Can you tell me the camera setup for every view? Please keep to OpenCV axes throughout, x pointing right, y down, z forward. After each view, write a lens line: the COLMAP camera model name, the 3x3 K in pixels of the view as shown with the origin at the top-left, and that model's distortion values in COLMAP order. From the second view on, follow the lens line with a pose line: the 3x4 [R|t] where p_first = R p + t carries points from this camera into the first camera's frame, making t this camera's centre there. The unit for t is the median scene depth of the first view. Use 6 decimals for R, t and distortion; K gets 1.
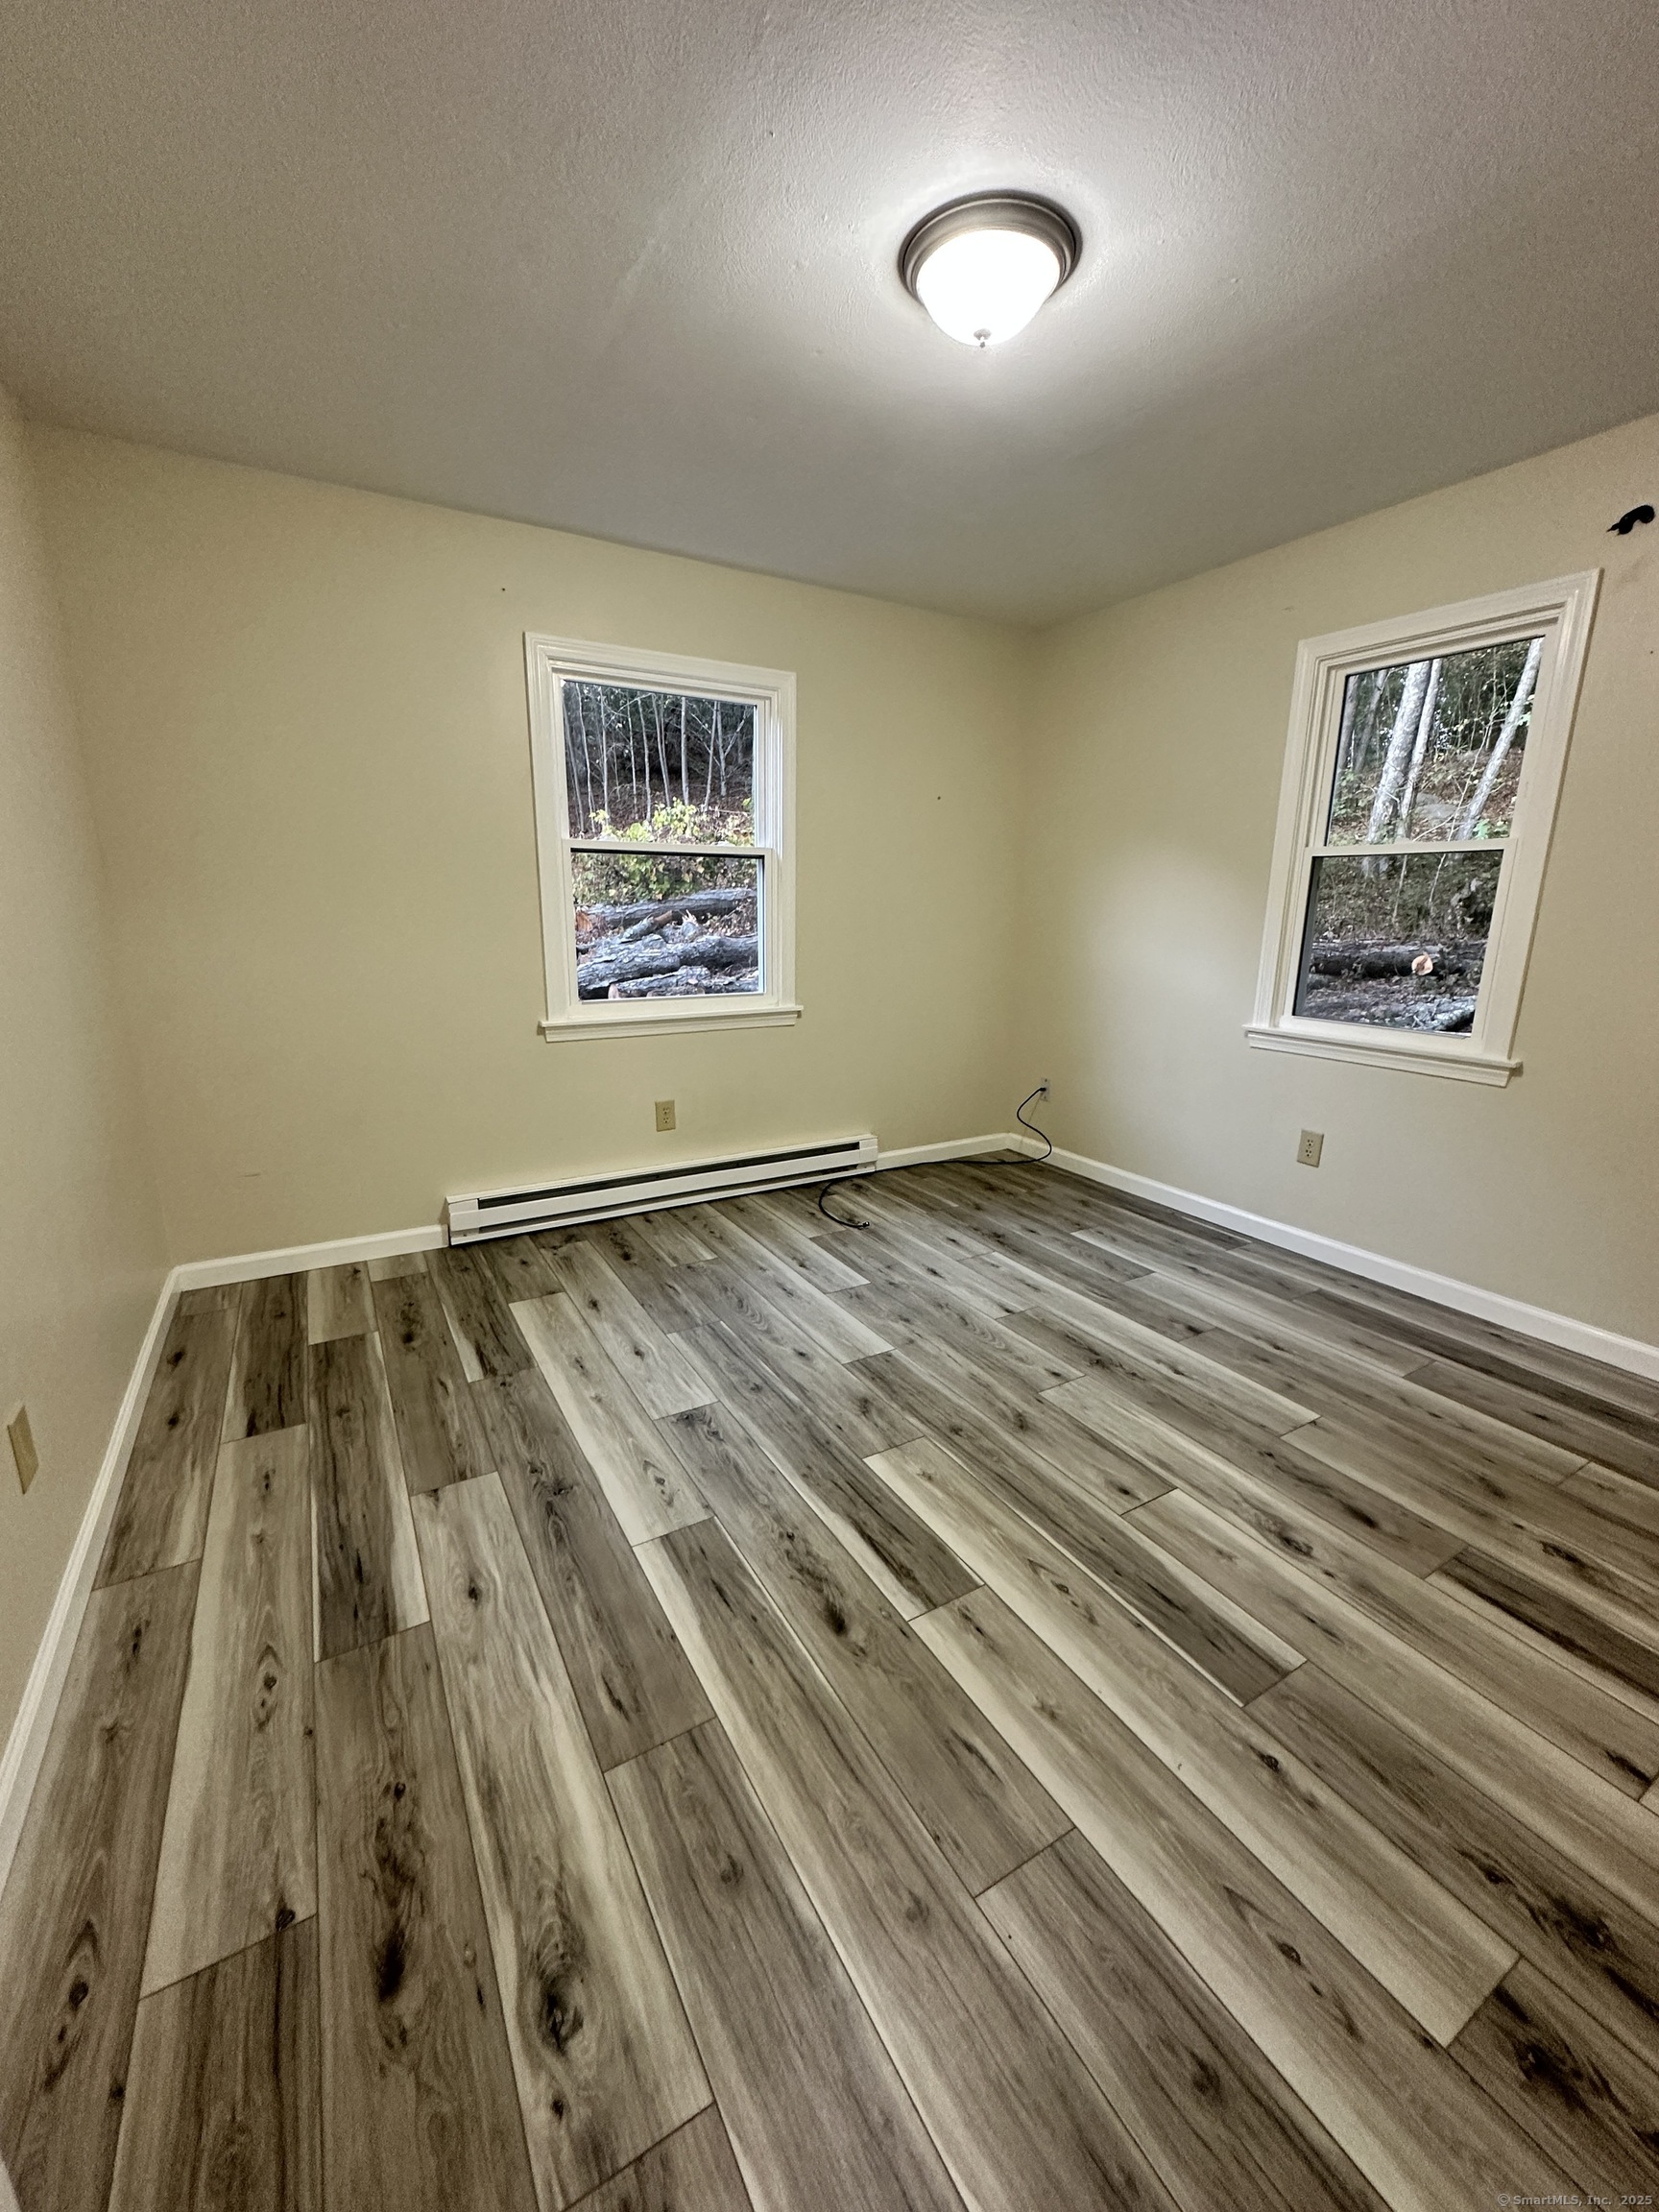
lens RADIAL K [[880.3, 0, 827.7], [0, 880.3, 1105.6], [0, 0, 1]] dist [-0.003584, 0.000569]
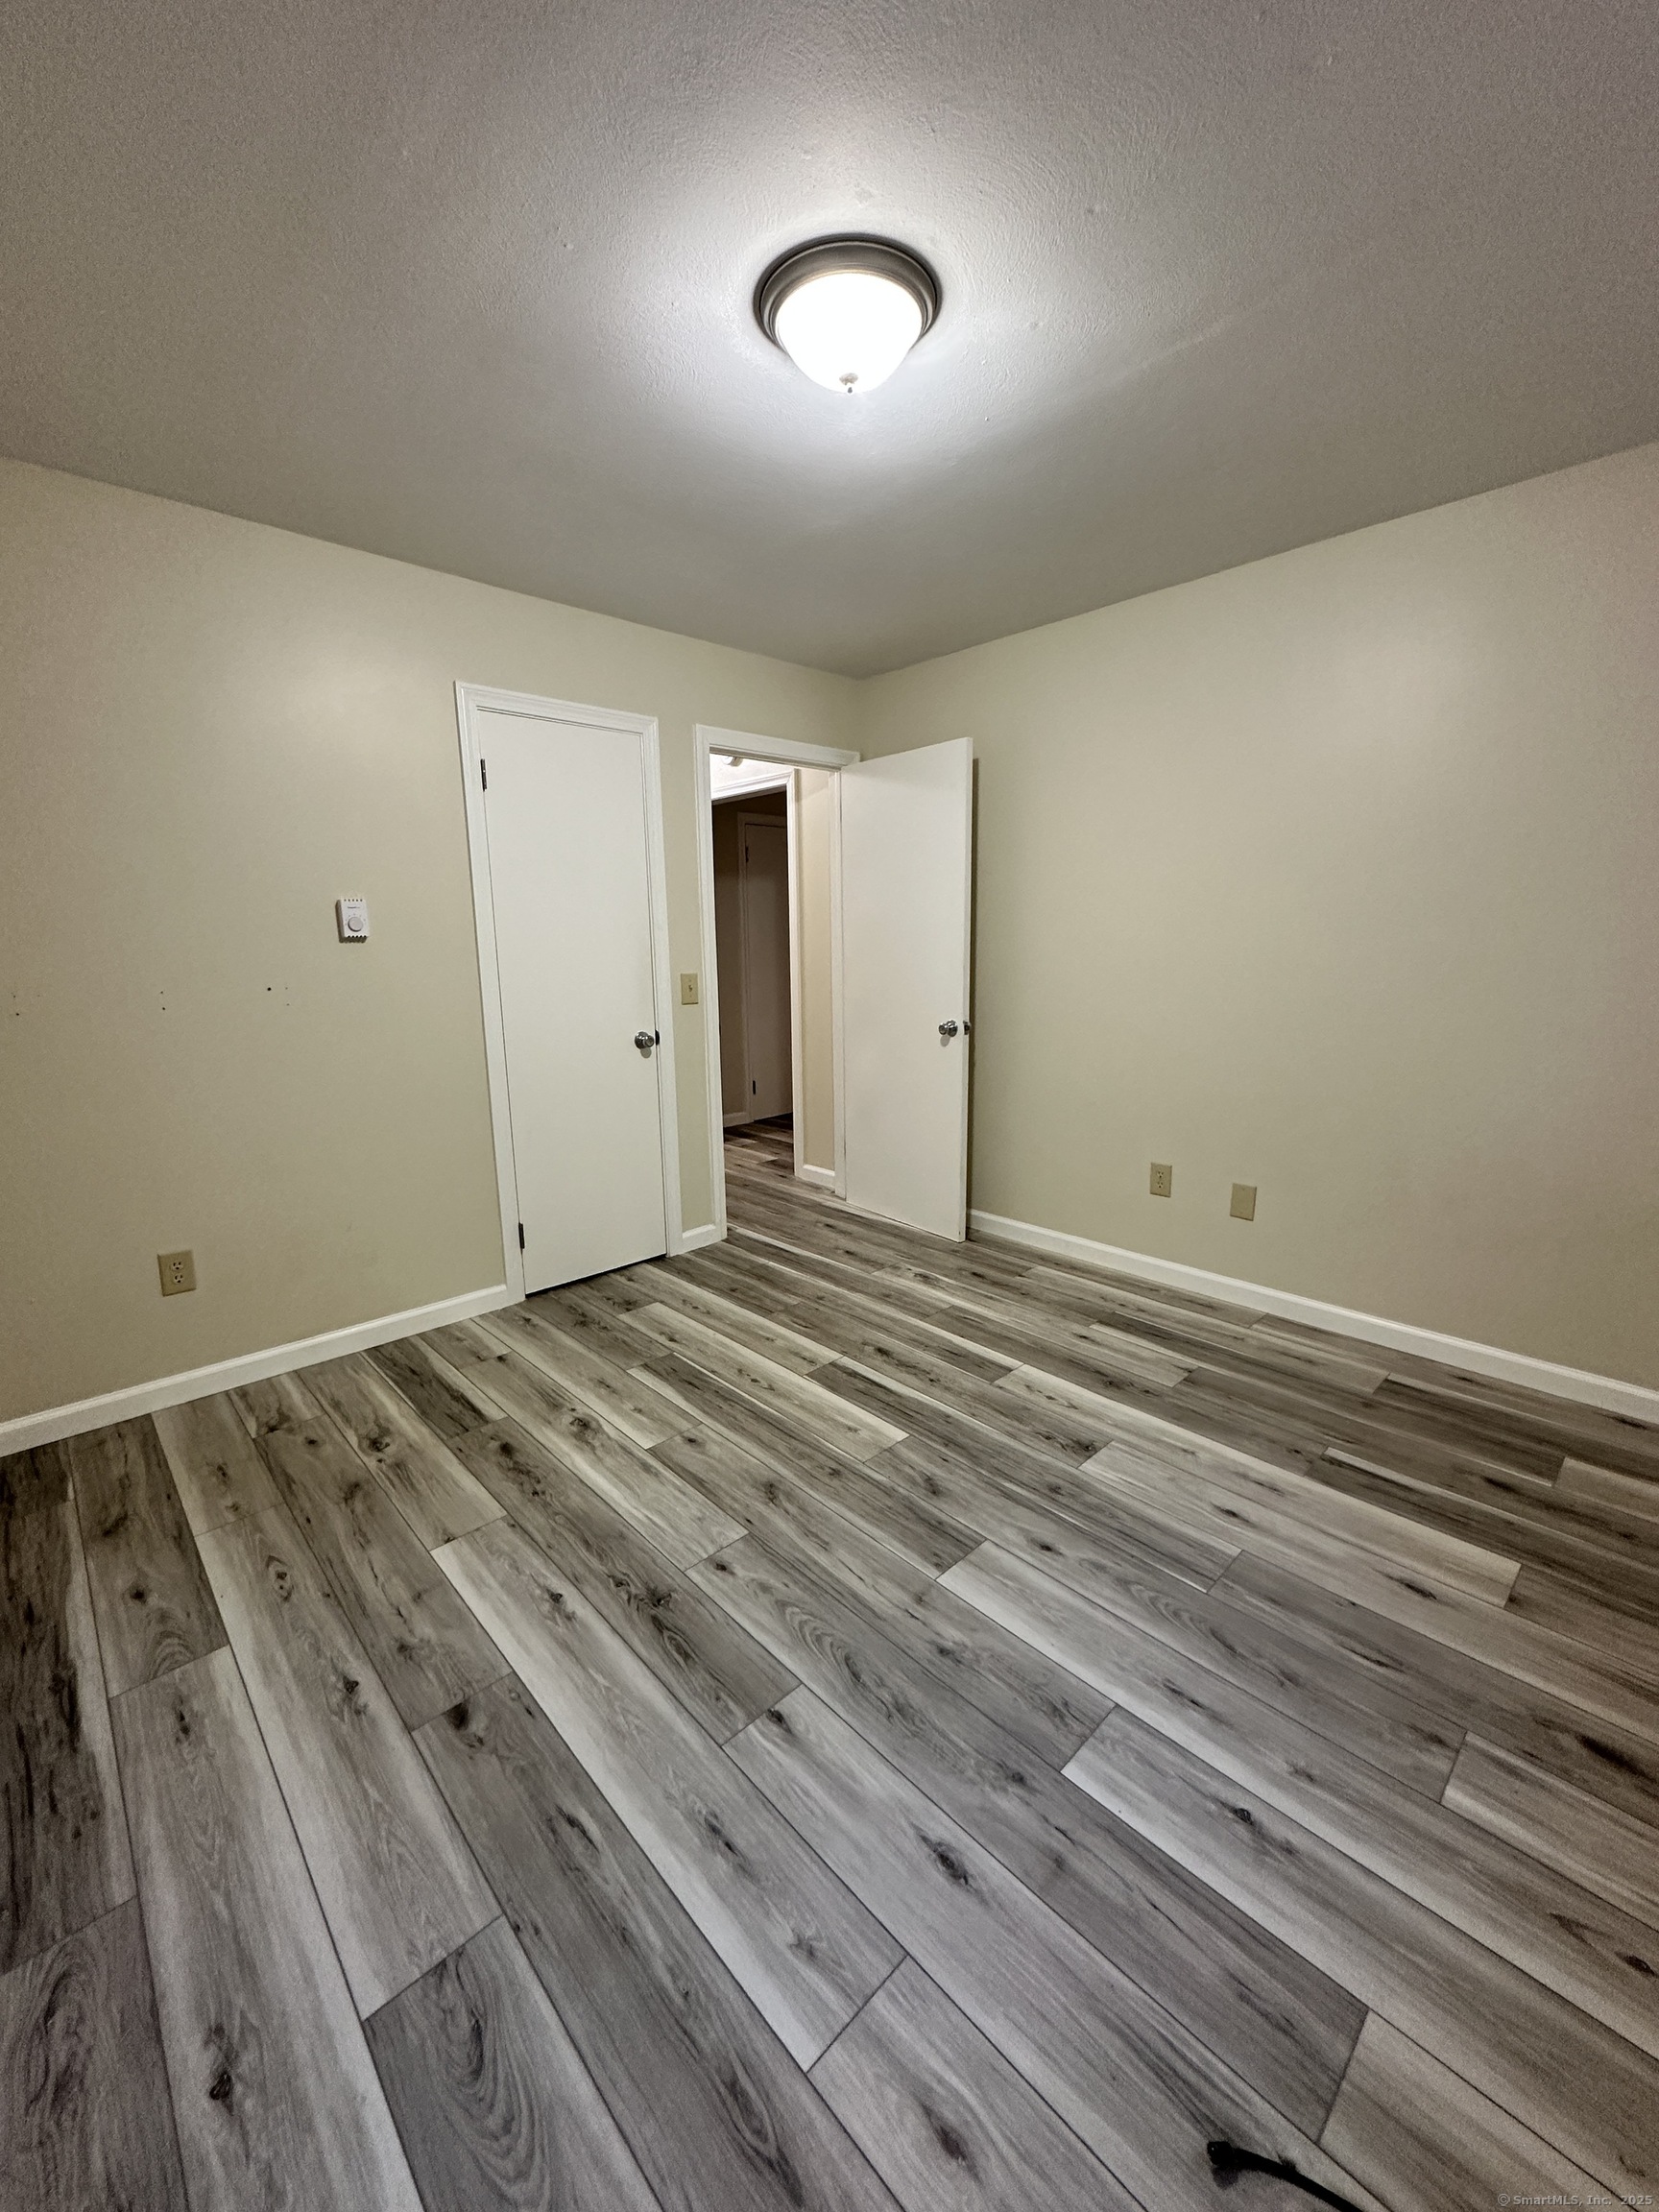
lens RADIAL K [[880.3, 0, 827.7], [0, 880.3, 1105.6], [0, 0, 1]] dist [-0.003584, 0.000569]
pose [[-0.974532, 0.046460, -0.219383, 0.364767], [-0.047700, 0.912966, 0.405238, -0.441502], [0.219116, 0.405382, -0.887498, 1.761994]]
